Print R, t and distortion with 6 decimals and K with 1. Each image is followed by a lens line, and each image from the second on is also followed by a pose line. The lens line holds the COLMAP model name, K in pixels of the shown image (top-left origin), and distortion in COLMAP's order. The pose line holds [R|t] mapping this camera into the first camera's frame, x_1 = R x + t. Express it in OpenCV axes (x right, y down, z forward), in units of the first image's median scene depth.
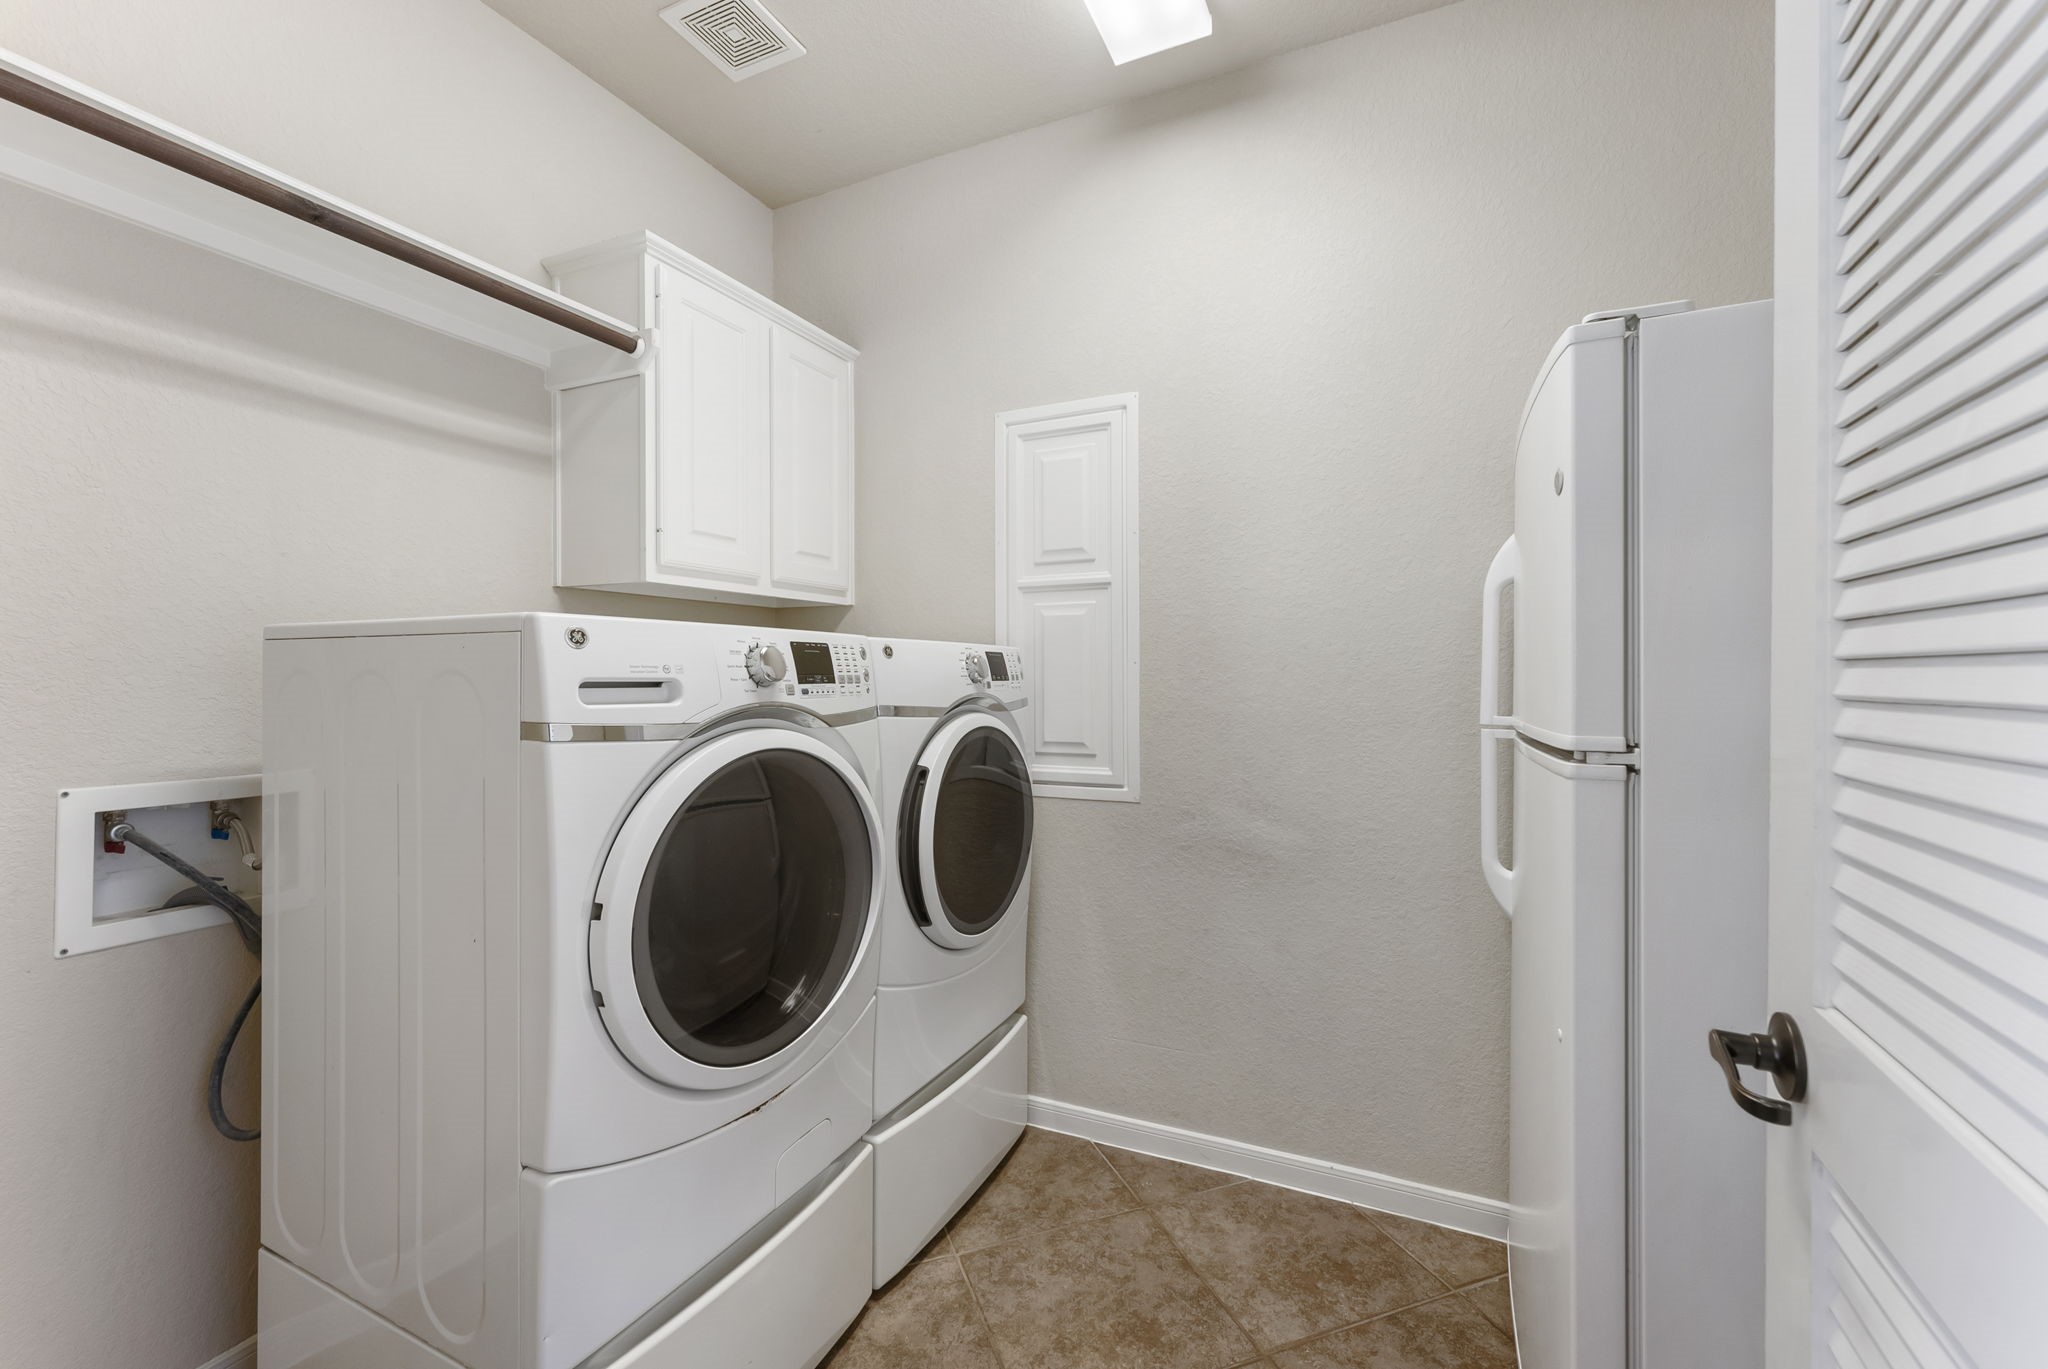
lens RADIAL K [[848.7, 0, 1024.0], [0, 848.7, 684.5], [0, 0, 1]] dist [-0.000321, -0.000128]
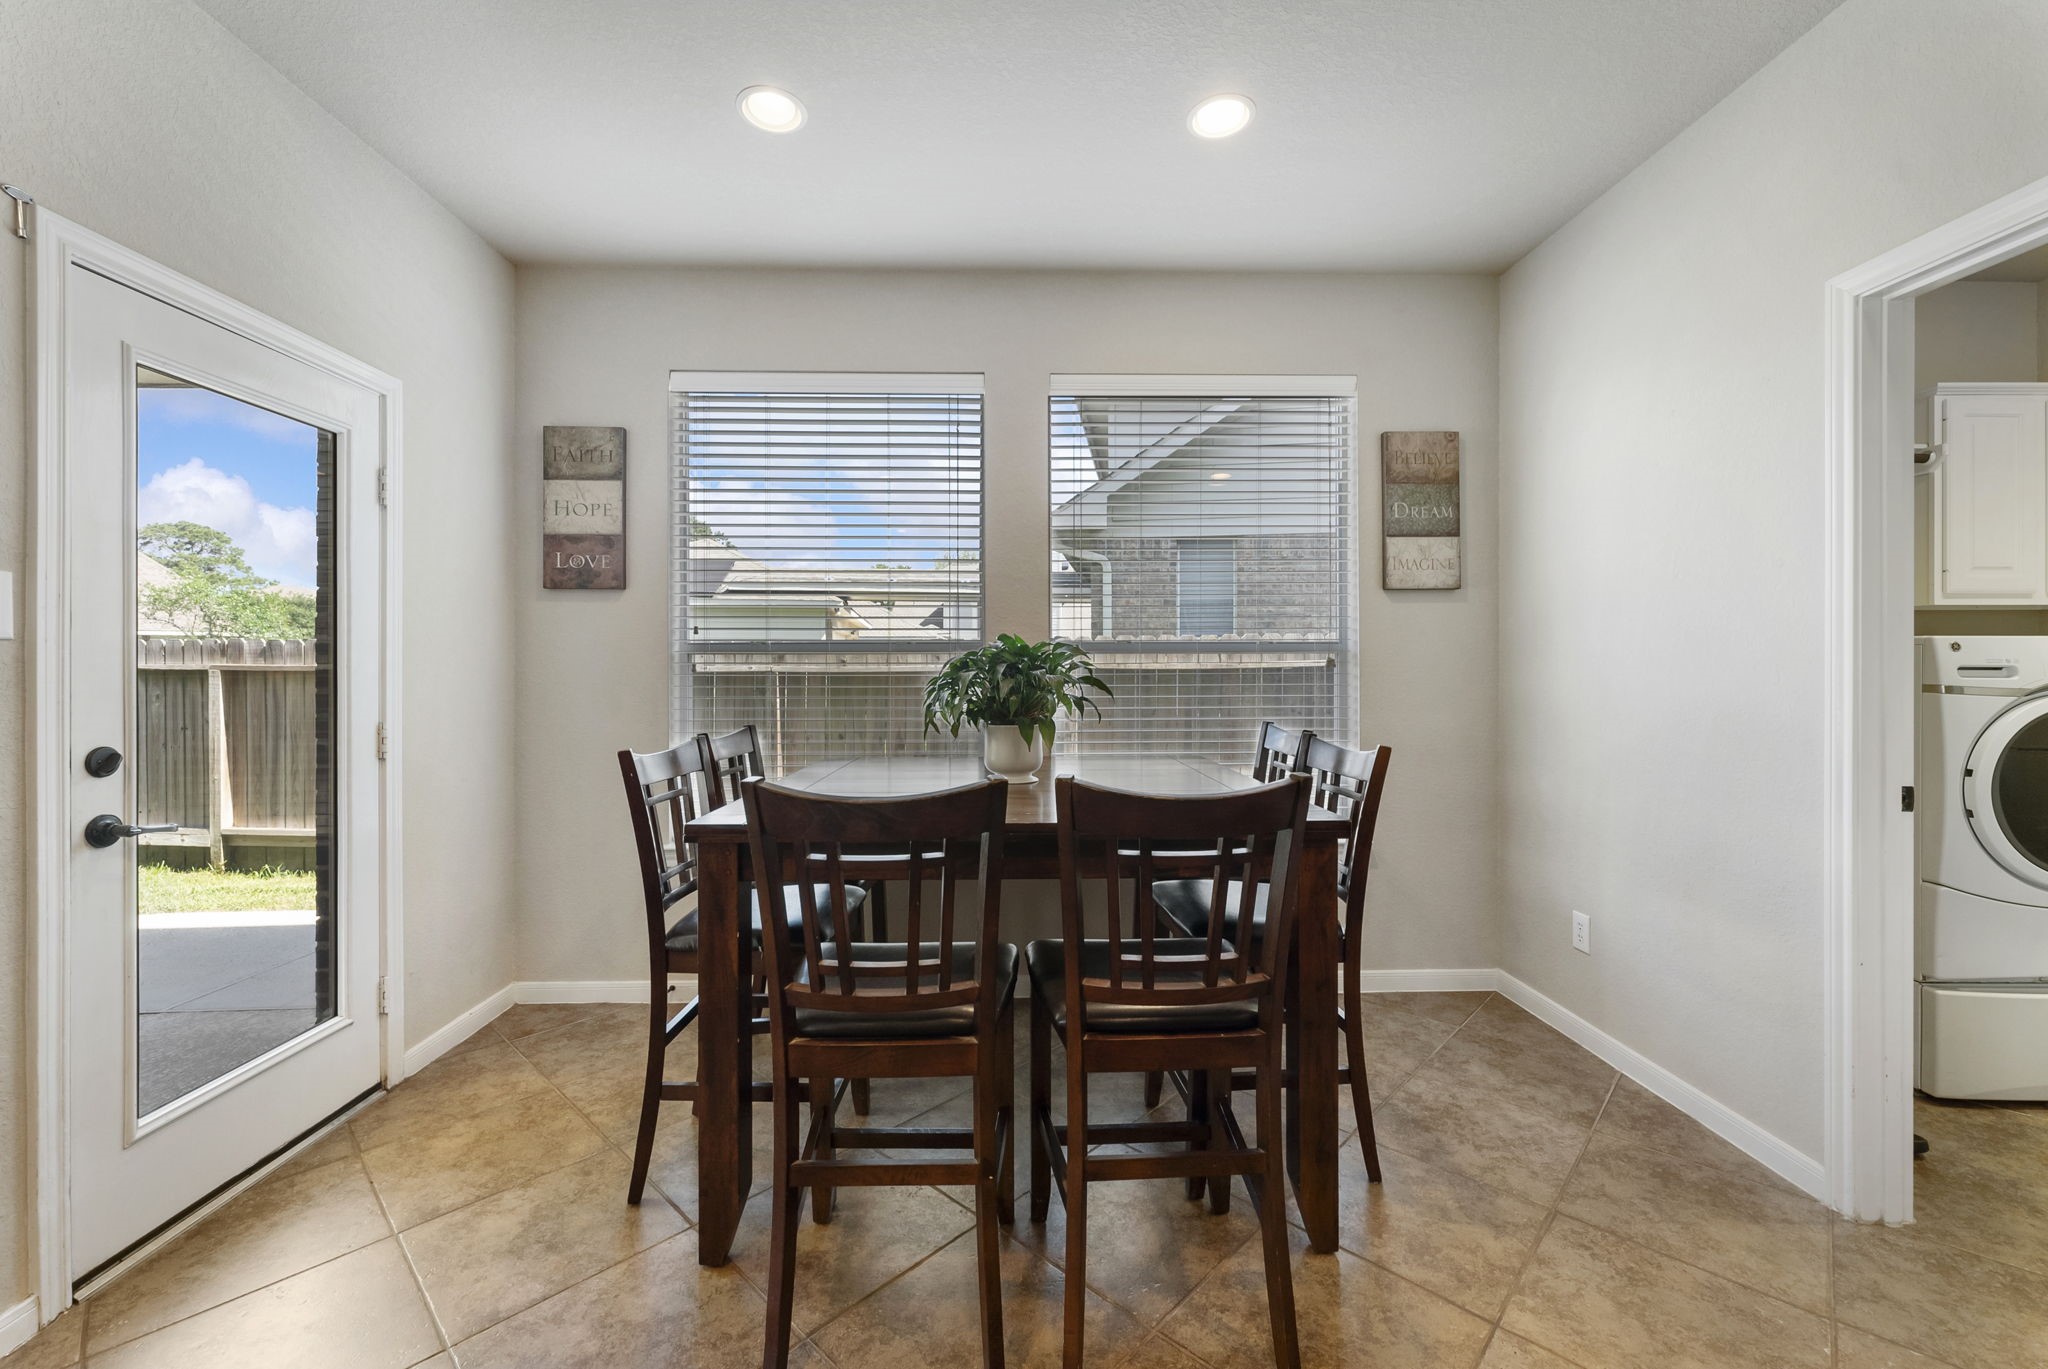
lens RADIAL K [[848.7, 0, 1024.0], [0, 848.7, 684.5], [0, 0, 1]] dist [-0.000321, -0.000128]
pose [[0.460620, 0.008951, -0.887552, 0.275897], [-0.001045, 0.999954, 0.009542, 0.020655], [0.887597, -0.003467, 0.460609, -1.925348]]
